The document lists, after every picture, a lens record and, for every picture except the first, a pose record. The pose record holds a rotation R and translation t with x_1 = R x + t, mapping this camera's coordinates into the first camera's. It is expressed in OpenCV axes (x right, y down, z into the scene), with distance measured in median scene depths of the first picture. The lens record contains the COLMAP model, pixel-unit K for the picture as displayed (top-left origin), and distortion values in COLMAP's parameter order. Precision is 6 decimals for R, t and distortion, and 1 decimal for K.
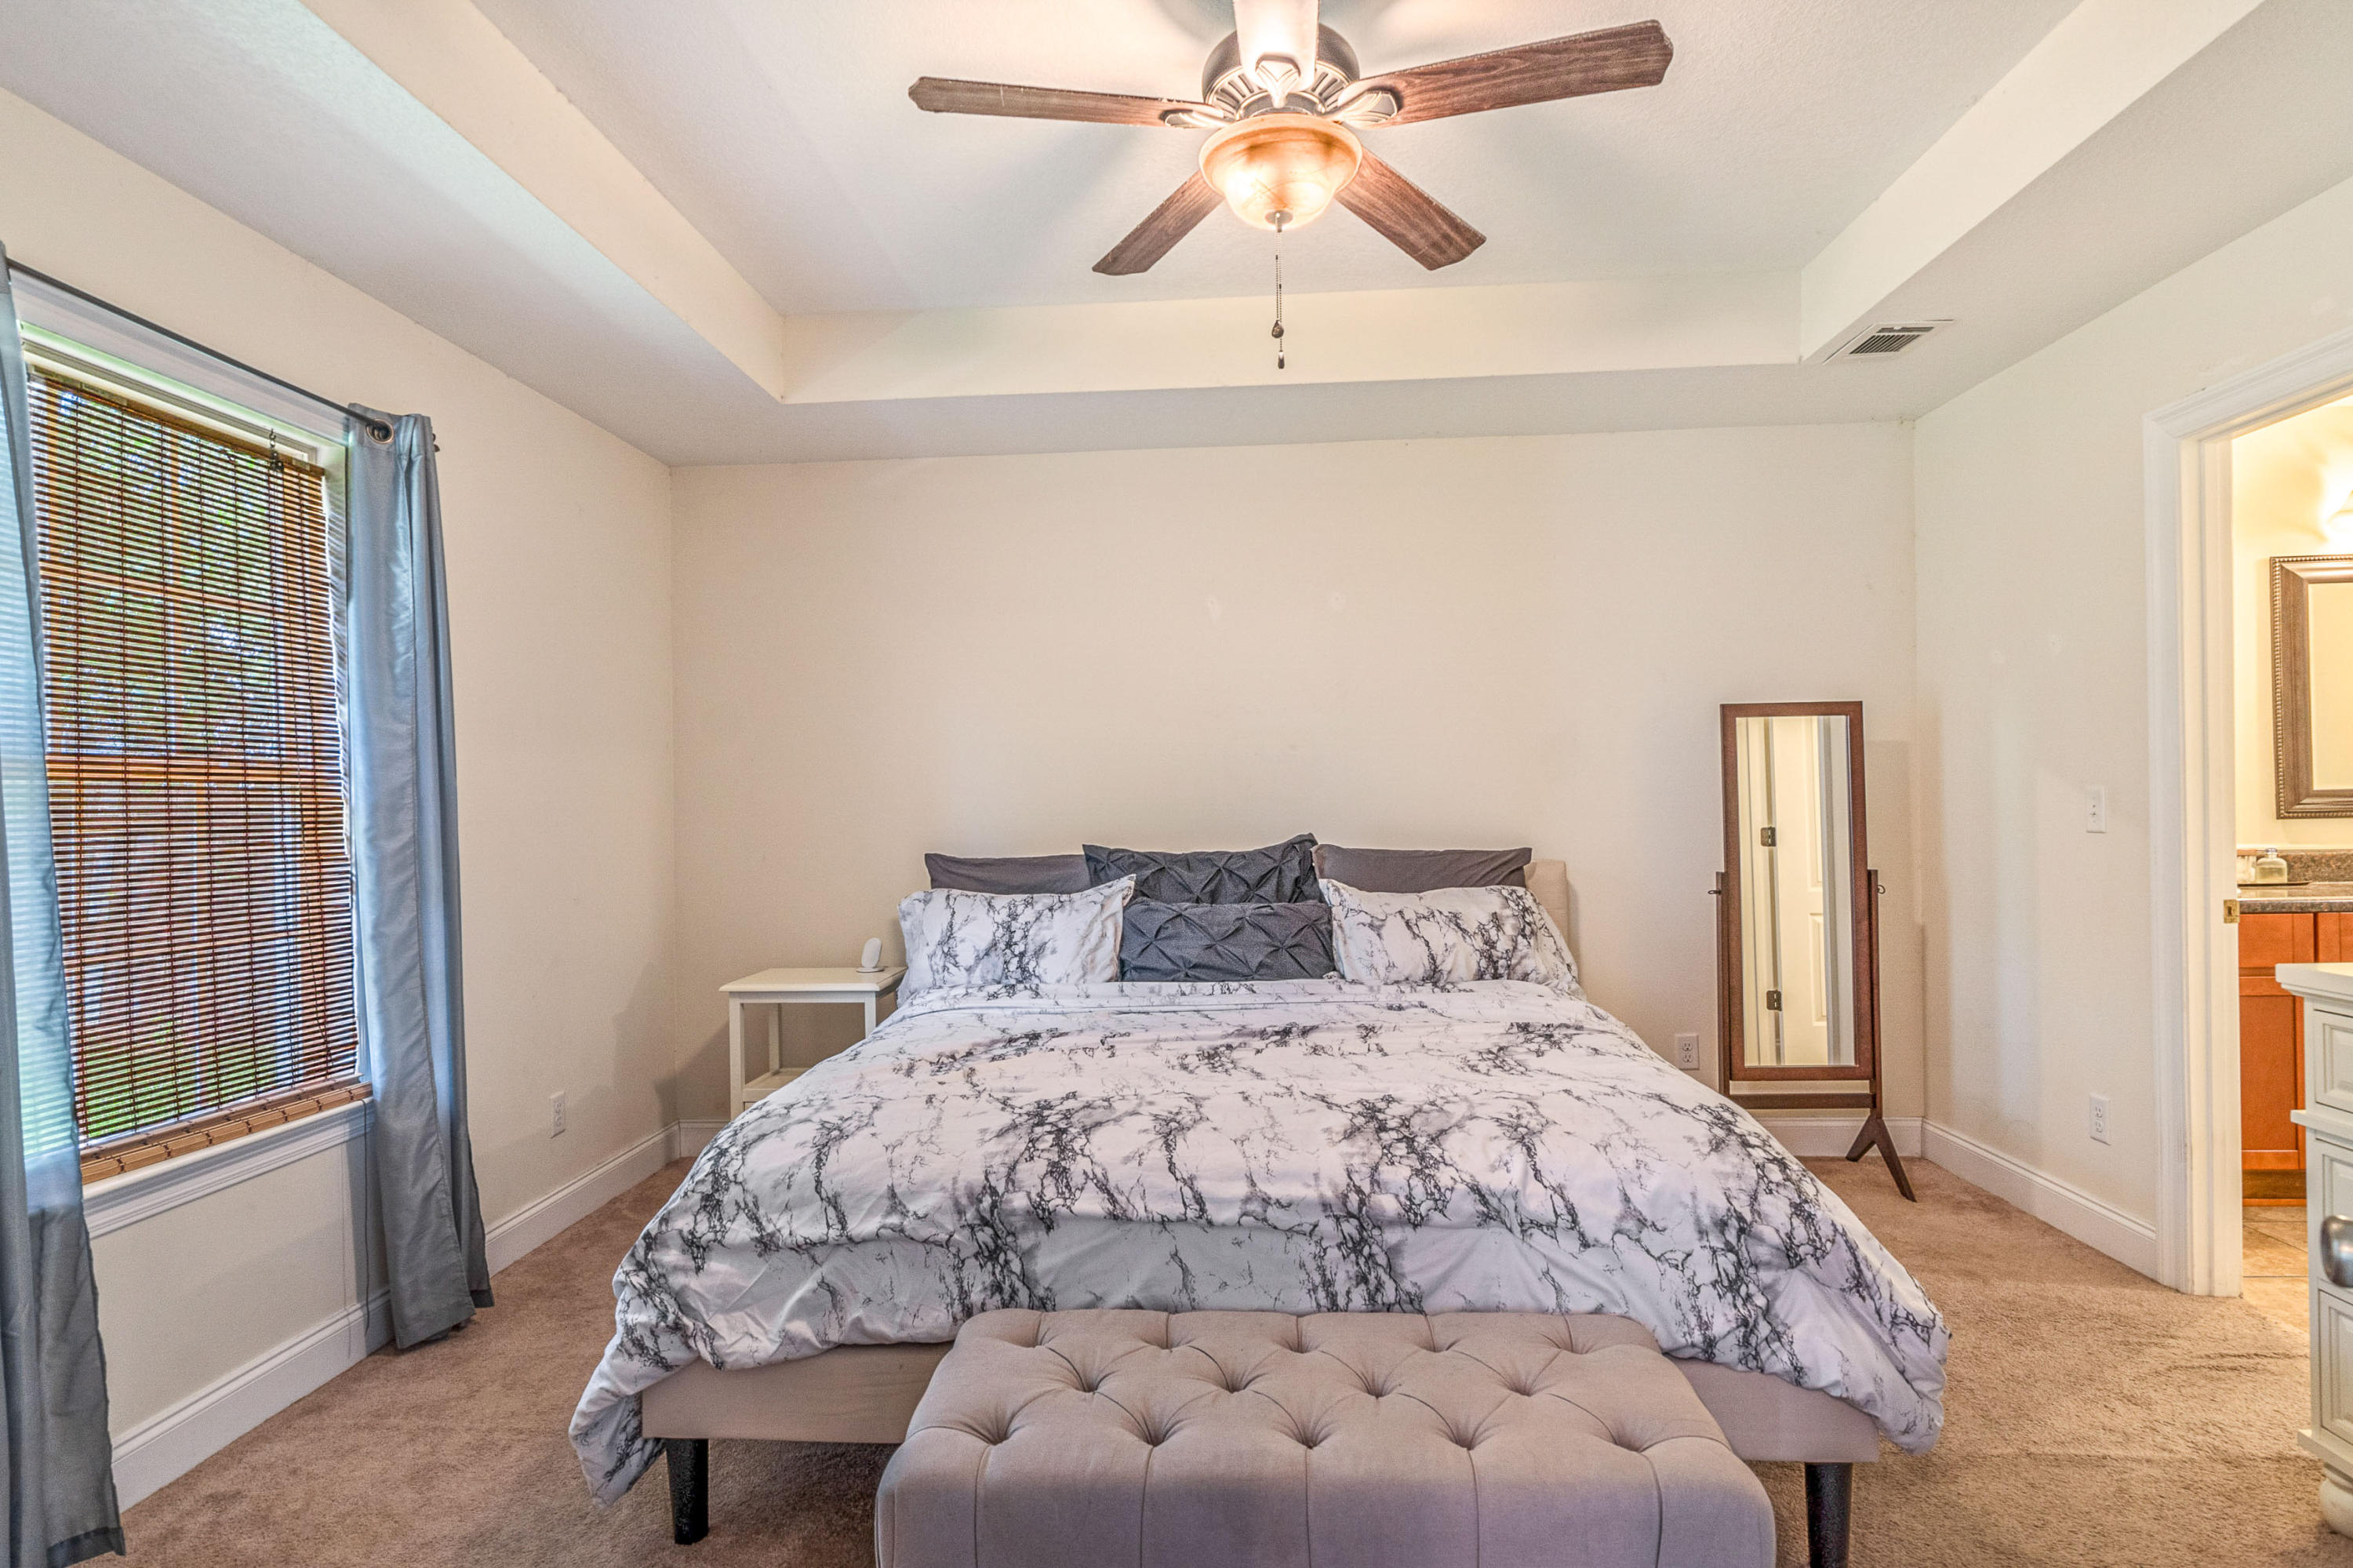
lens RADIAL K [[1241.9, 0, 1180.9], [0, 1241.9, 817.3], [0, 0, 1]] dist [-0.003719, 0.000636]
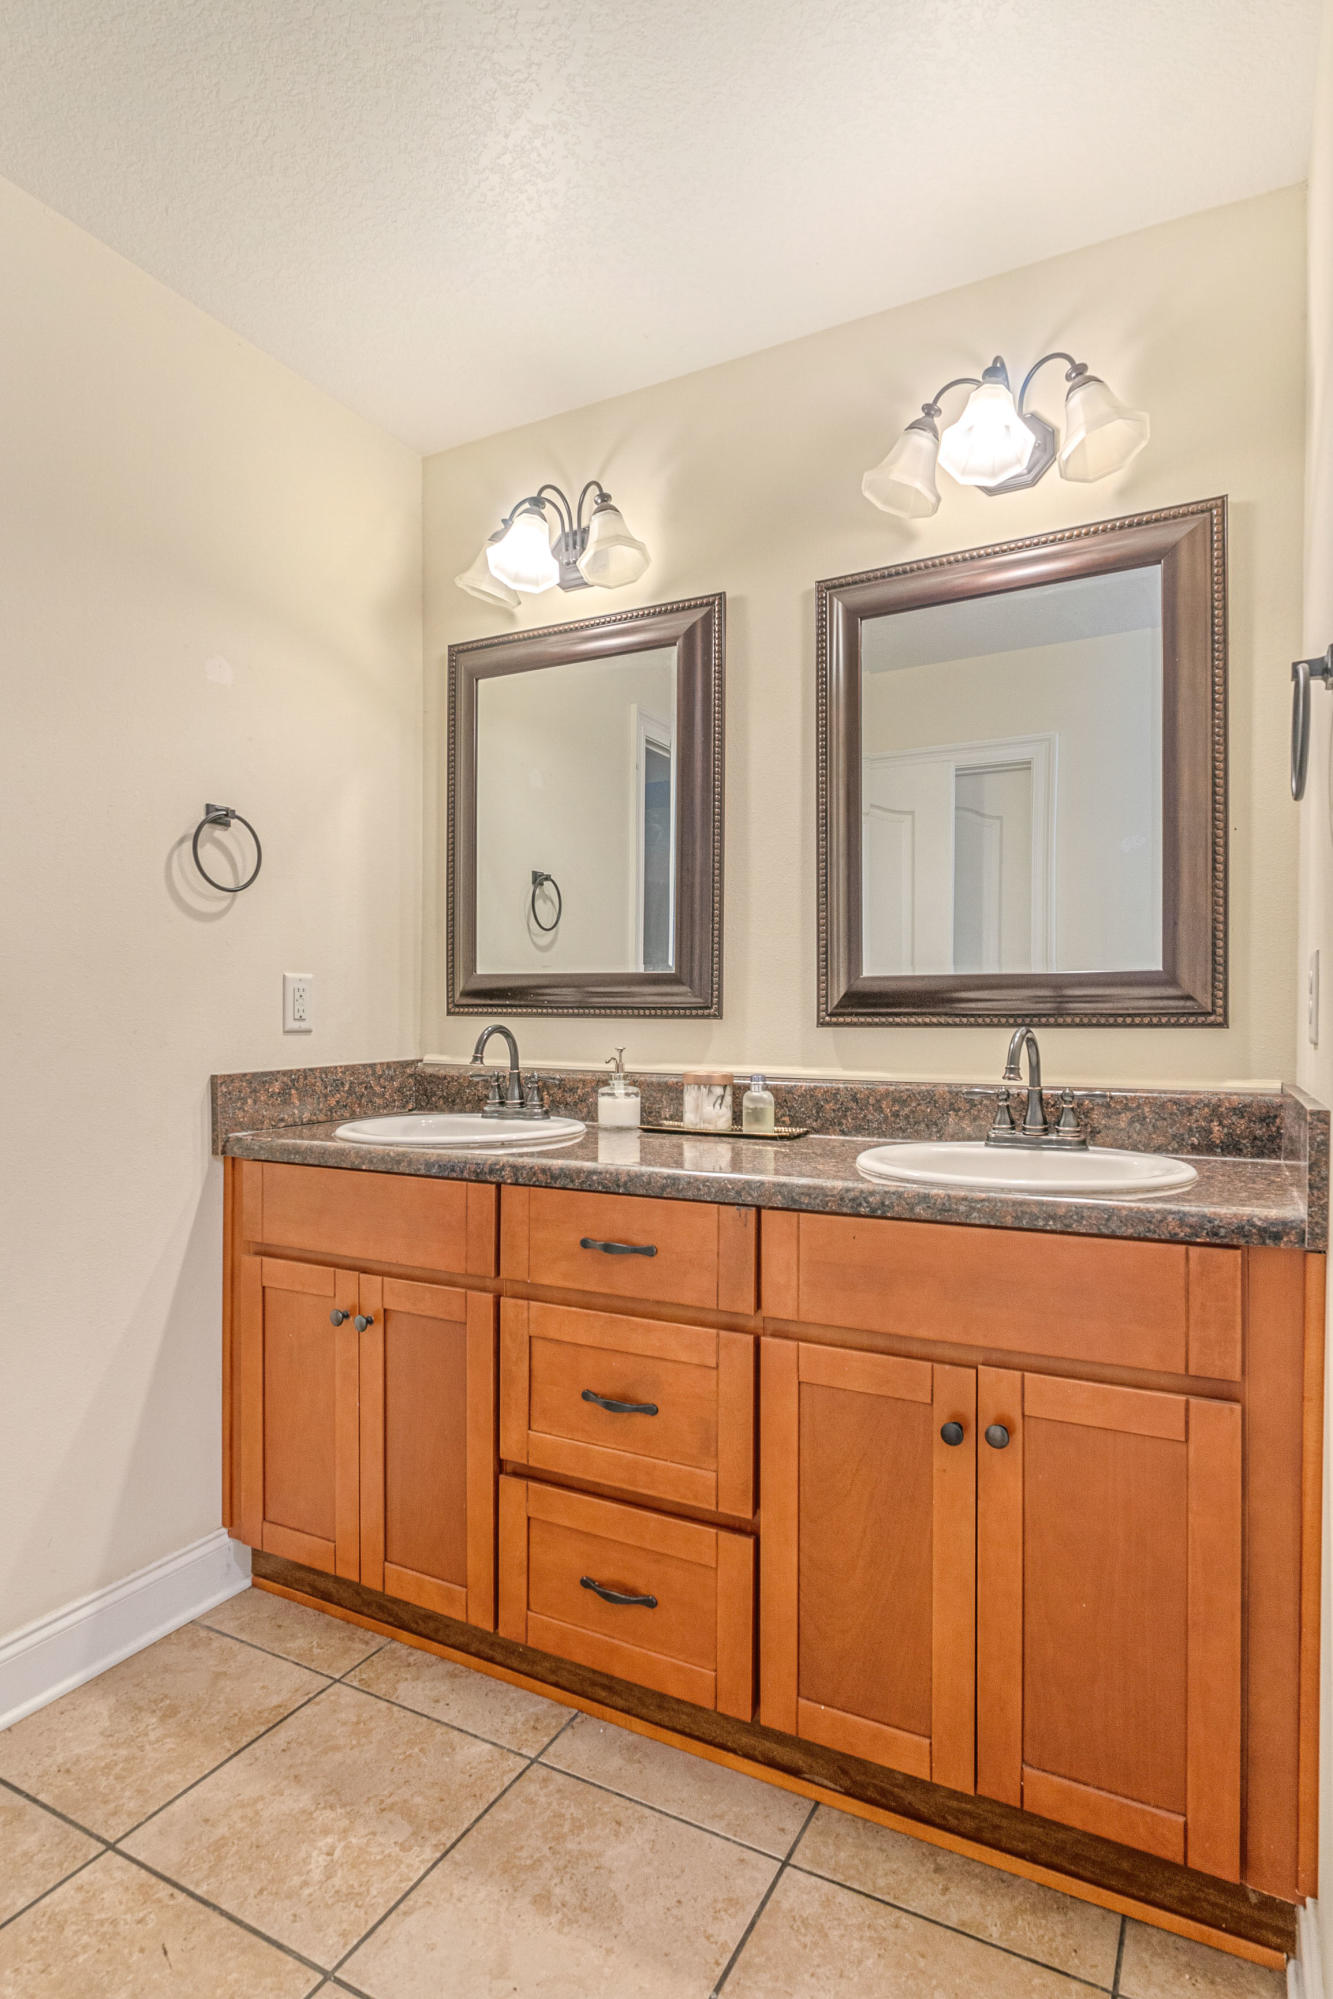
lens RADIAL K [[1055.0, 0, 676.2], [0, 1055.0, 1015.2], [0, 0, 1]] dist [-0.003719, 0.000636]
pose [[0.905172, 0.023780, -0.424379, 1.045688], [-0.025138, 0.999681, 0.002401, -0.003343], [0.424301, 0.008494, 0.905481, 0.518981]]
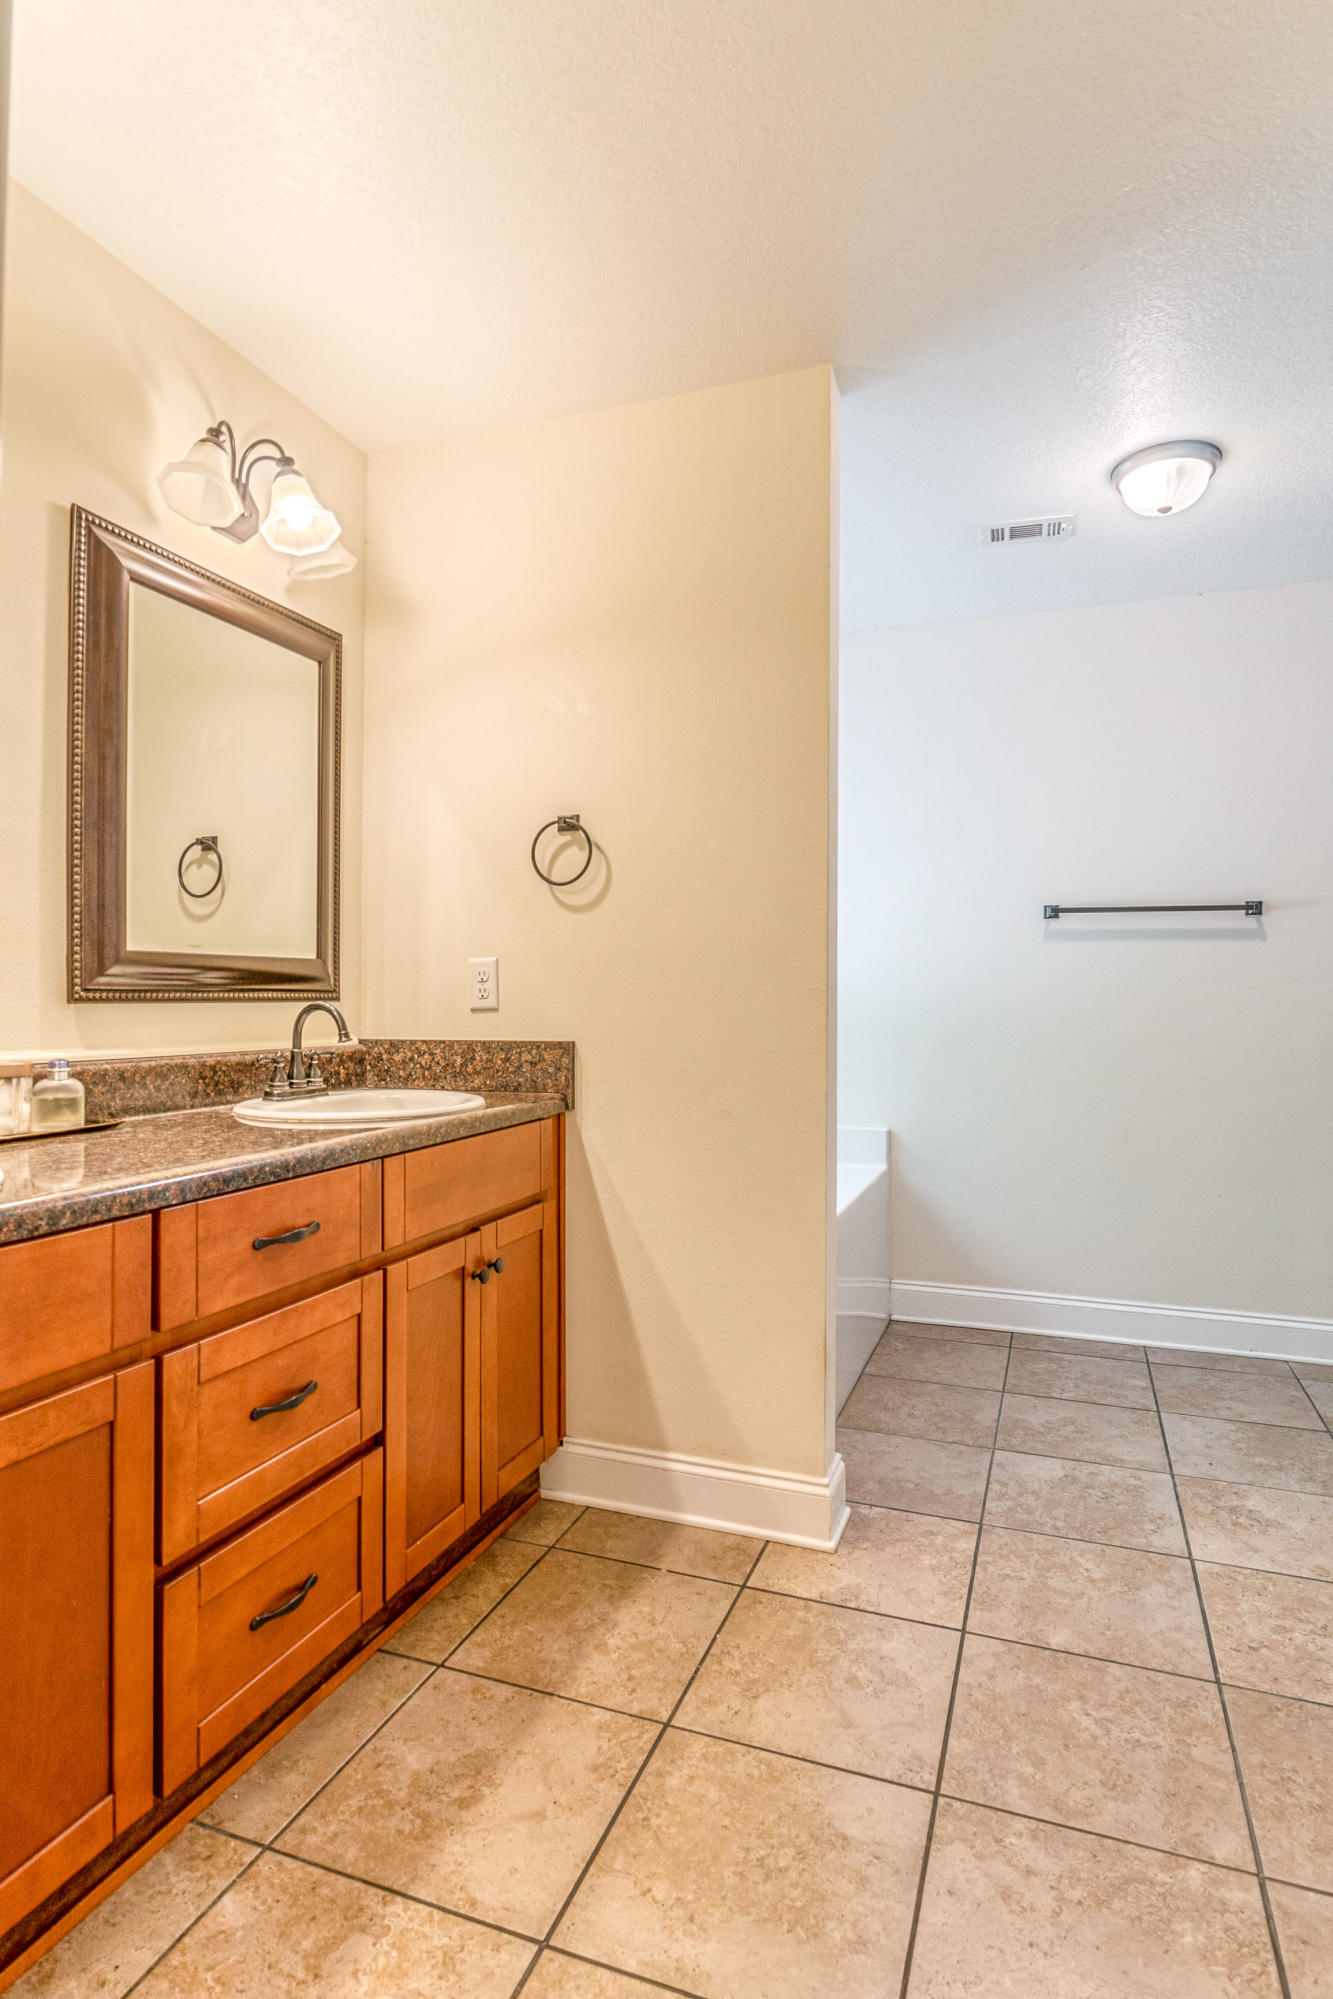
lens RADIAL K [[1069.0, 0, 678.5], [0, 1069.0, 983.6], [0, 0, 1]] dist [-0.000479, 0.000575]
pose [[0.296084, 0.037697, 0.954418, 0.532595], [-0.006030, 0.999275, -0.037599, 0.009073], [-0.955143, 0.005377, 0.296097, 0.623496]]
